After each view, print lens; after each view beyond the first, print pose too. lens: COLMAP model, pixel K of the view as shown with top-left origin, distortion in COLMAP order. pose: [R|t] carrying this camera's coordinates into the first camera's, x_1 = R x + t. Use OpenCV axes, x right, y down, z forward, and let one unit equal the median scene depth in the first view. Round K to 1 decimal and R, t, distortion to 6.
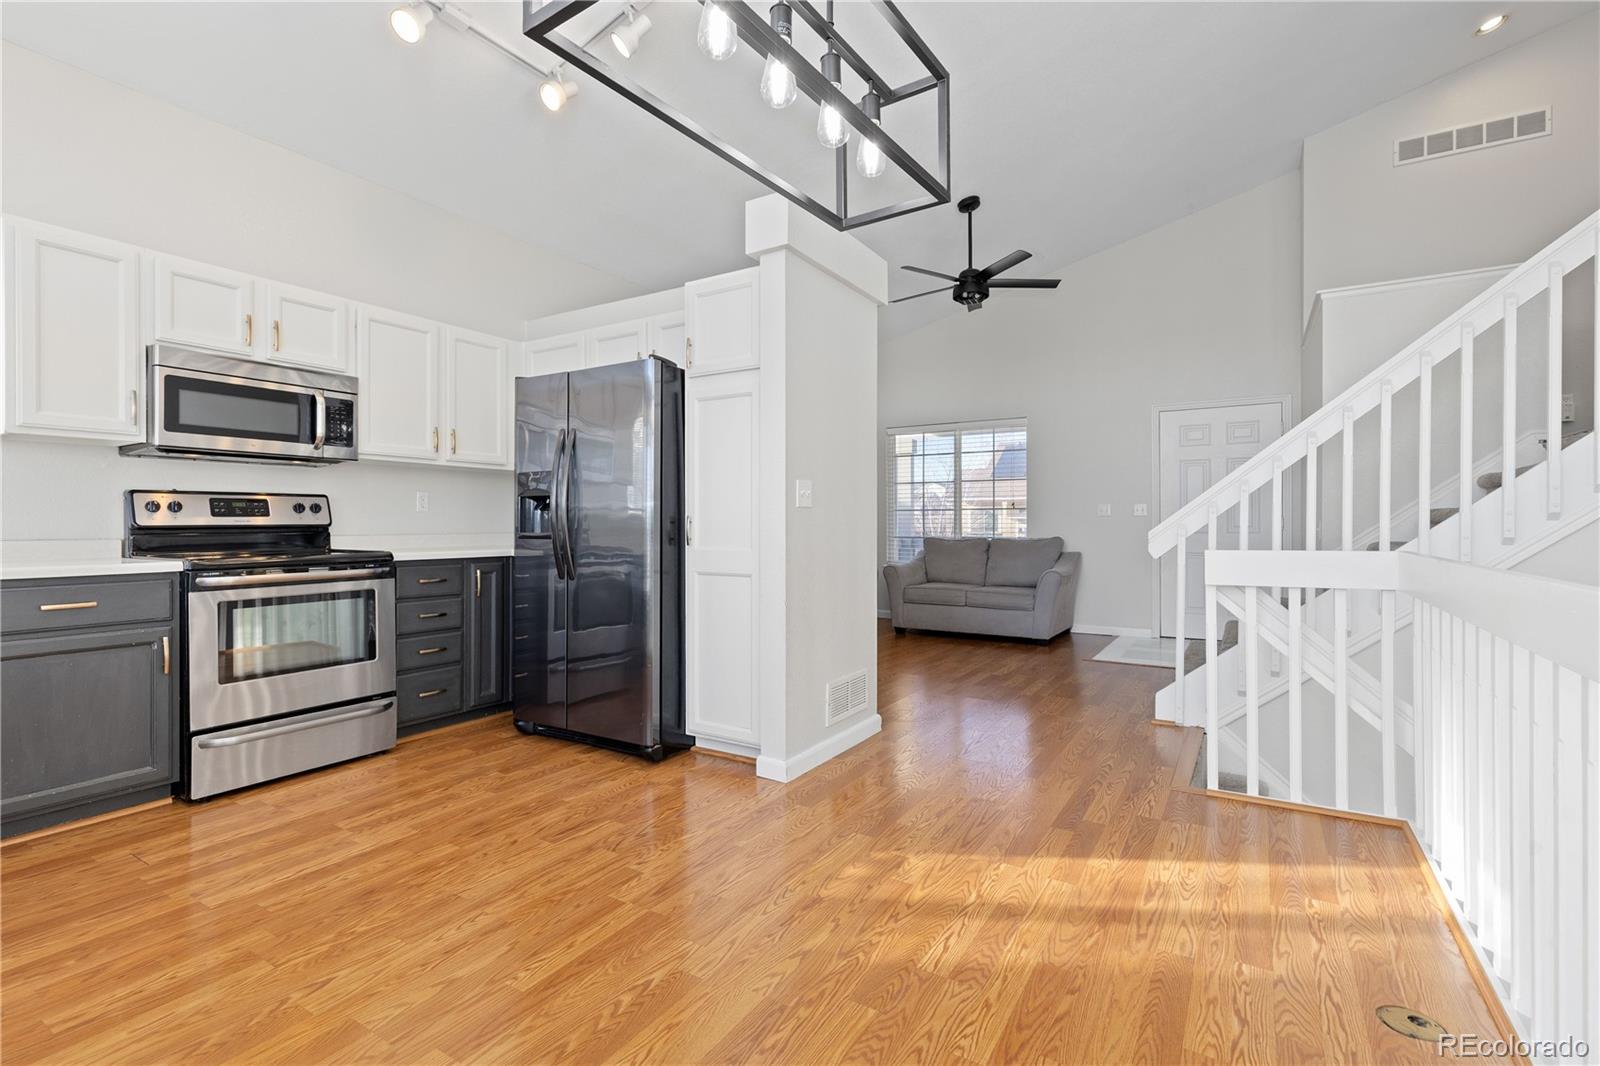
lens RADIAL K [[724.8, 0, 793.7], [0, 724.8, 527.6], [0, 0, 1]] dist [0.009672, -0.001773]
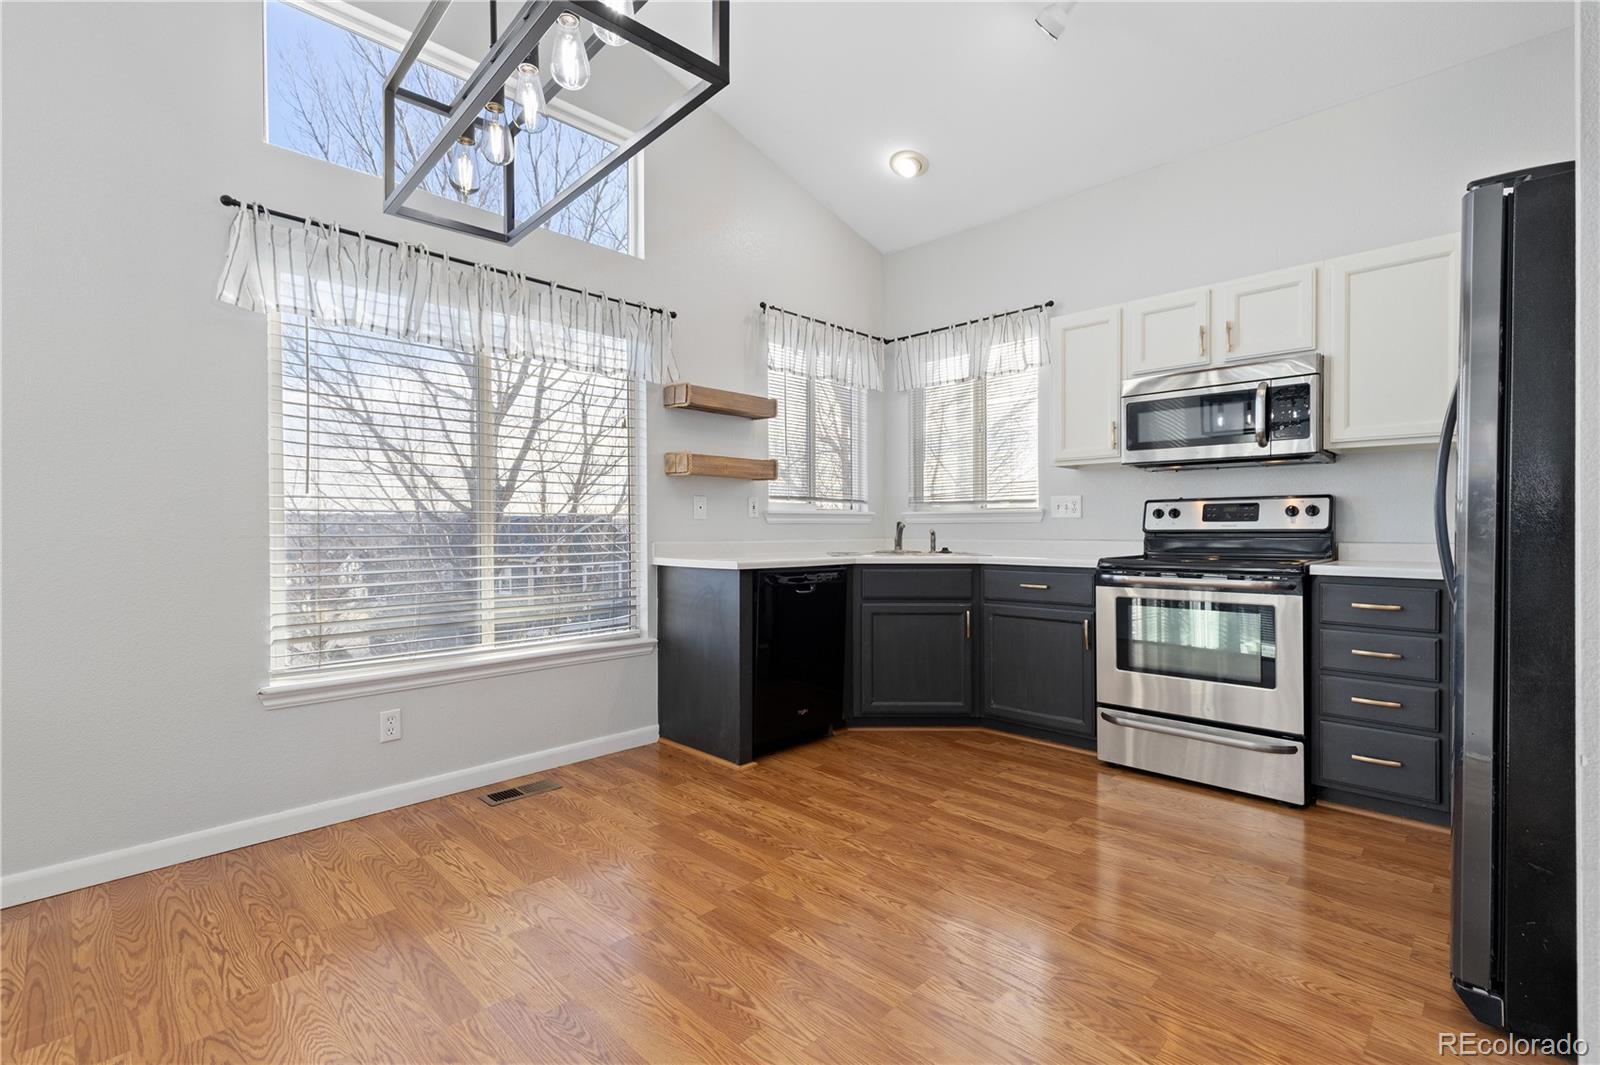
lens RADIAL K [[724.8, 0, 795.2], [0, 724.8, 531.1], [0, 0, 1]] dist [0.009672, -0.001773]
pose [[-0.213089, 0.004999, -0.977020, 0.416181], [-0.003016, 0.999979, 0.005774, -0.005845], [0.977028, 0.004177, -0.213070, 0.720173]]
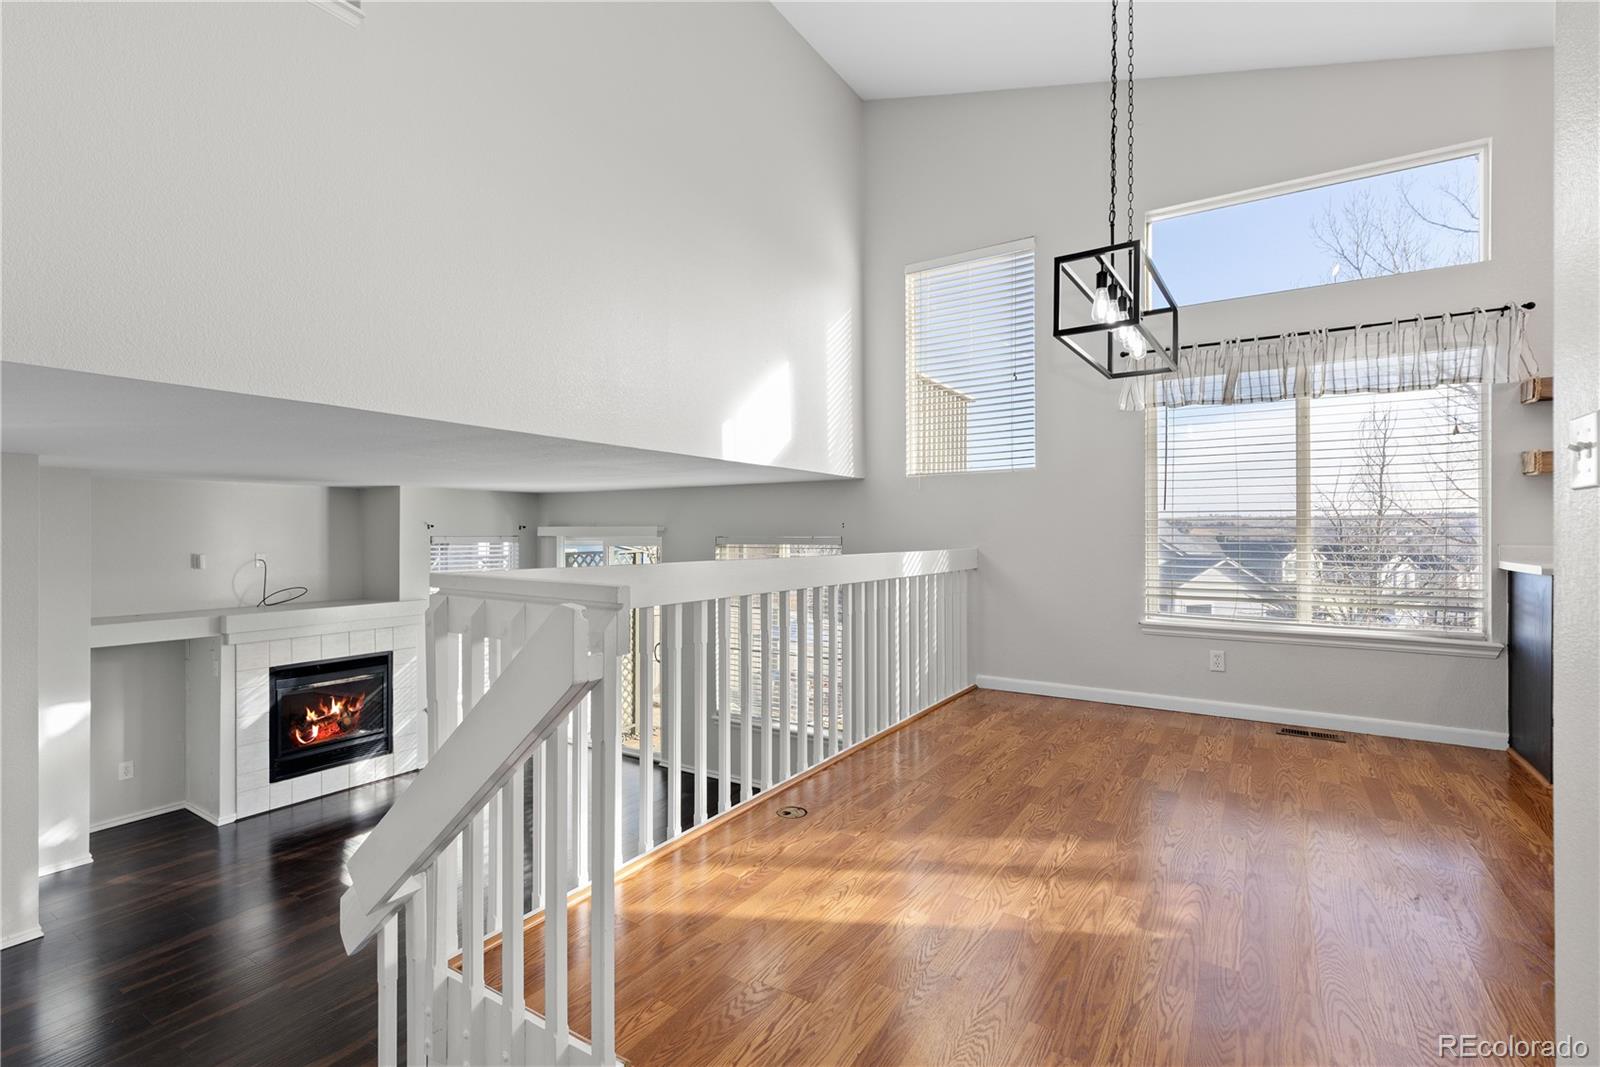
lens RADIAL K [[724.8, 0, 799.0], [0, 724.8, 531.4], [0, 0, 1]] dist [0.009672, -0.001773]
pose [[-1.000000, 0.000294, 0.000110, 0.429230], [0.000295, 0.999991, 0.004346, -0.007395], [-0.000109, 0.004346, -0.999991, 1.435965]]
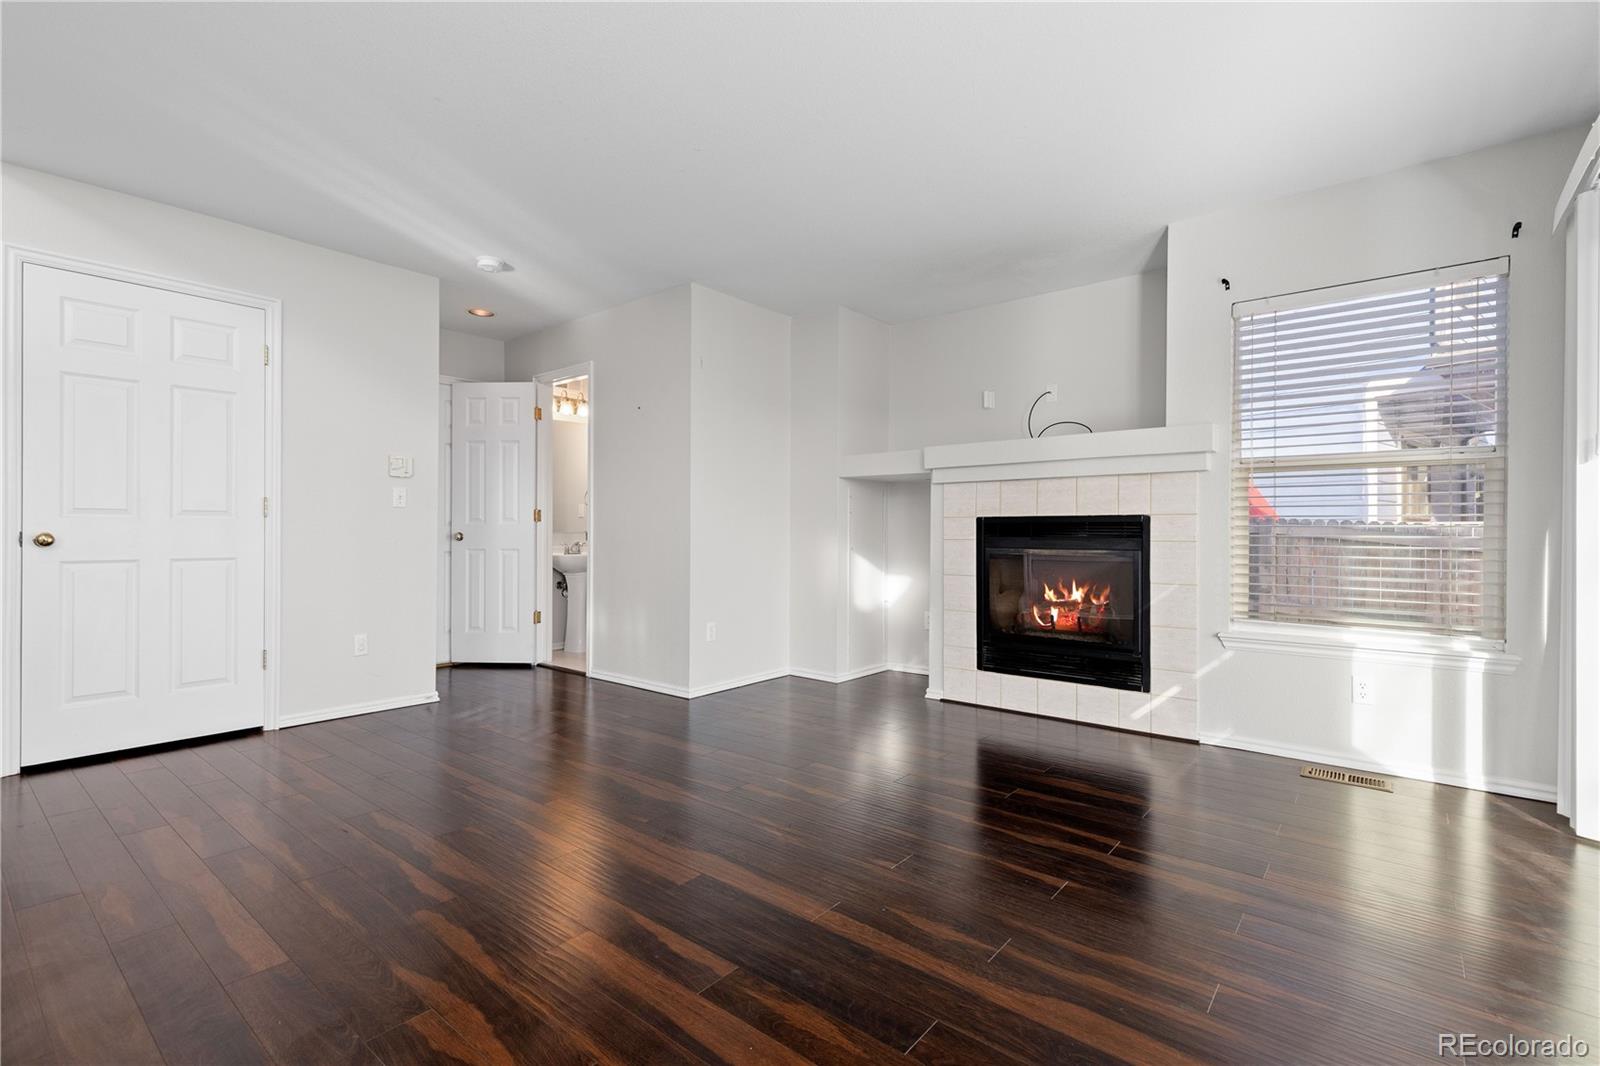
lens RADIAL K [[724.8, 0, 799.2], [0, 724.8, 522.7], [0, 0, 1]] dist [0.009672, -0.001773]
pose [[0.134775, 0.008045, 0.990844, 0.332509], [0.010568, 0.999898, -0.009556, 0.368021], [-0.990820, 0.011759, 0.134676, -0.250034]]
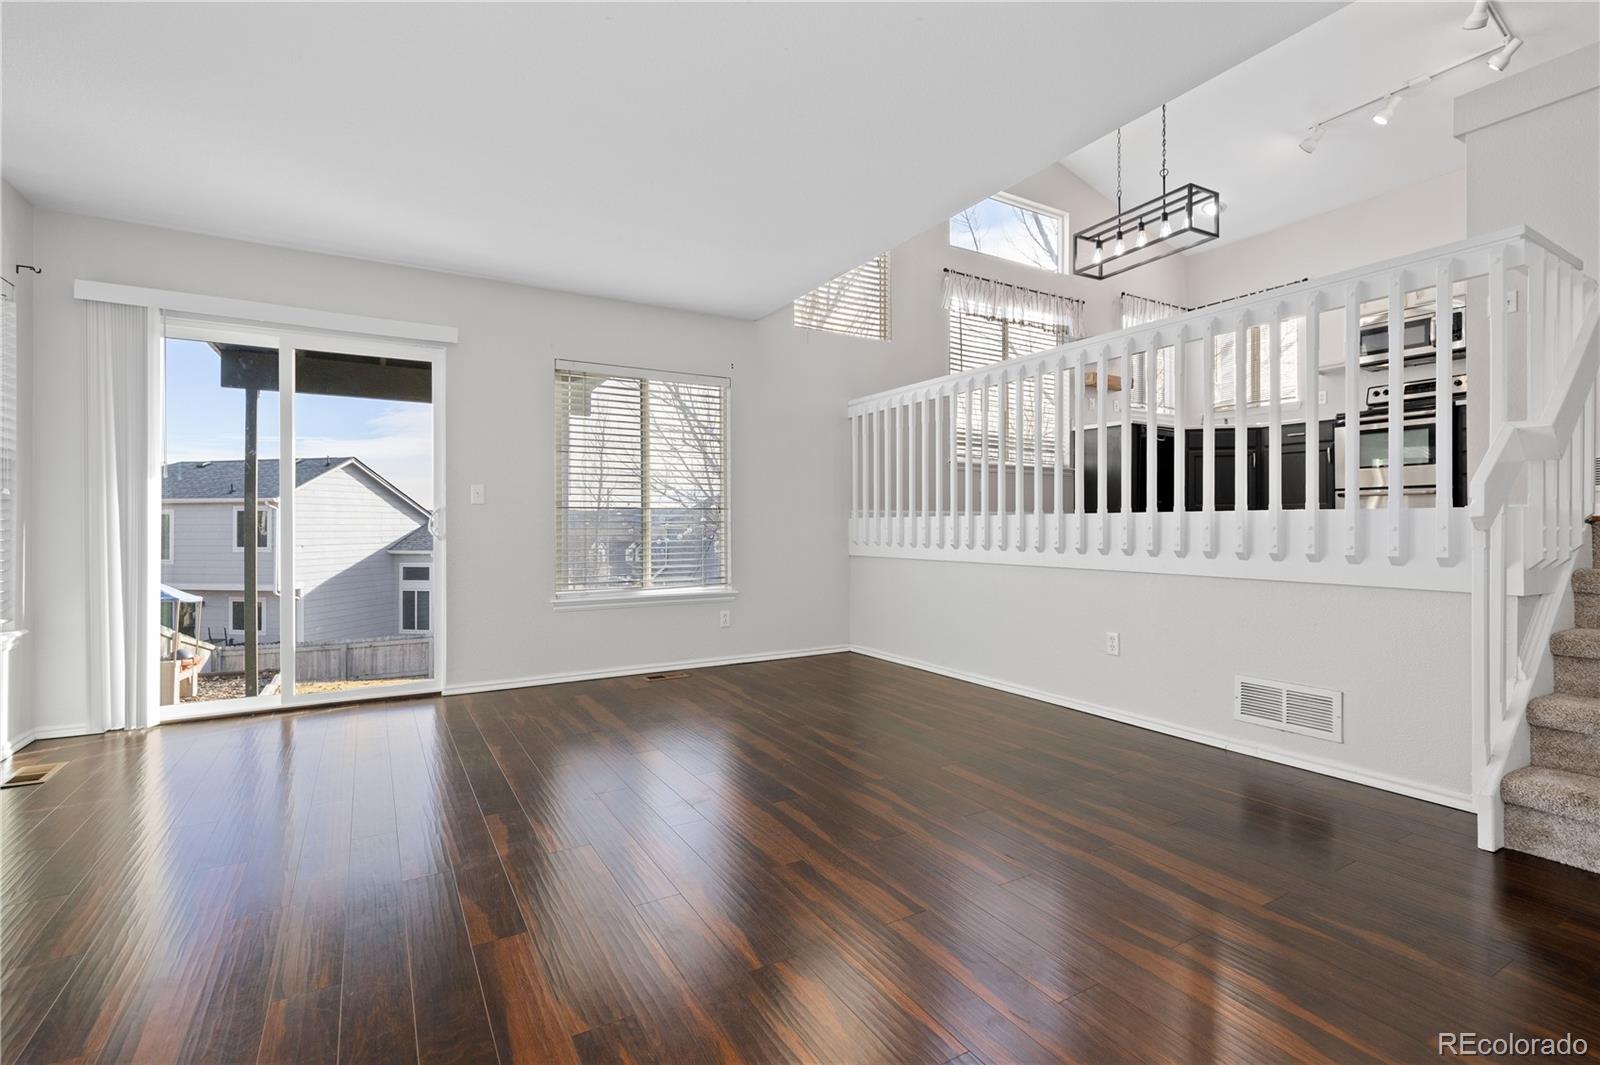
lens RADIAL K [[724.8, 0, 800.4], [0, 724.8, 519.1], [0, 0, 1]] dist [0.009672, -0.001773]
pose [[-0.453971, -0.003068, -0.891011, 1.831649], [-0.006416, 0.999979, -0.000174, 0.361837], [0.890993, 0.005637, -0.453982, 0.511957]]
